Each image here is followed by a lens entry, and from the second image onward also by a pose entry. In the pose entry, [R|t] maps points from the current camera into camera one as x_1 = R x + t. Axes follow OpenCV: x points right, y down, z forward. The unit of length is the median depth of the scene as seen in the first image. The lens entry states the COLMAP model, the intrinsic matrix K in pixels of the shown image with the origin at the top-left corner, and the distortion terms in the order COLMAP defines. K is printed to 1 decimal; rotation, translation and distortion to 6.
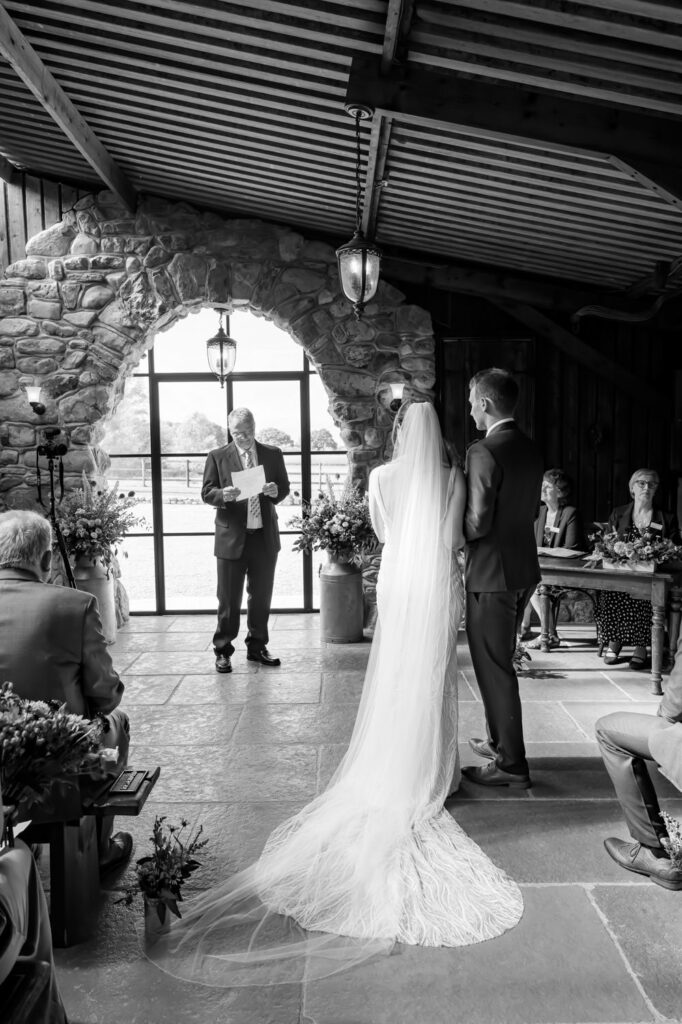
lens RADIAL K [[763.0, 0, 341.3], [0, 763.0, 509.9], [0, 0, 1]] dist [0.001016, 0.000025]
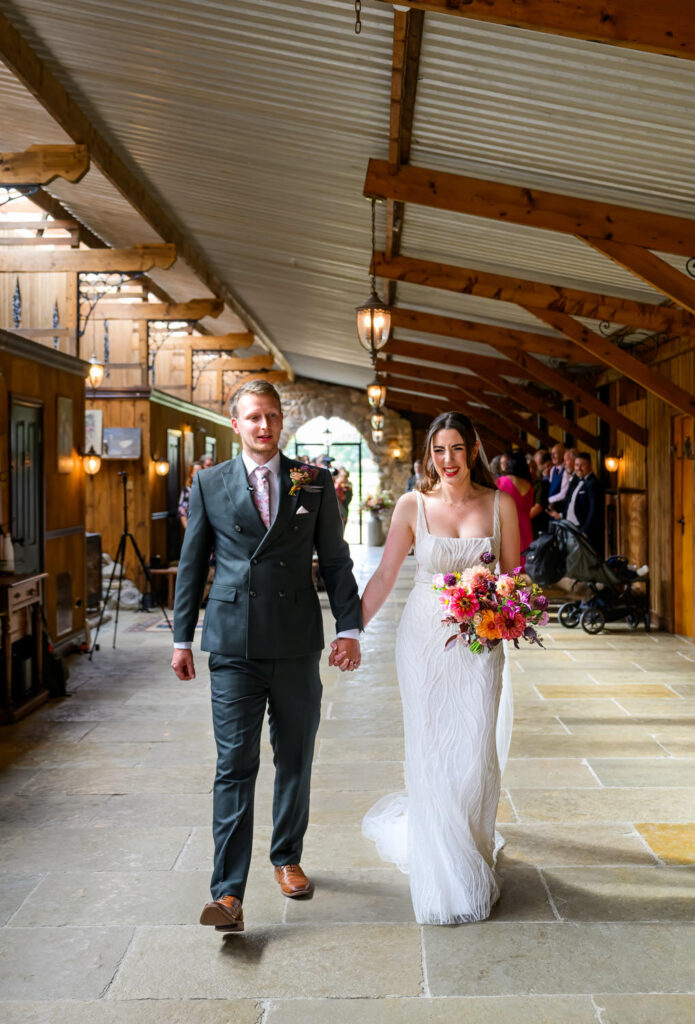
lens RADIAL K [[1066.5, 0, 347.3], [0, 1066.5, 512.3], [0, 0, 1]] dist [0.000334, 0.000000]
pose [[0.999260, 0.005098, -0.038127, 0.044990], [-0.006018, 0.999692, -0.024062, 0.132619], [0.037993, 0.024273, 0.998983, -2.586185]]
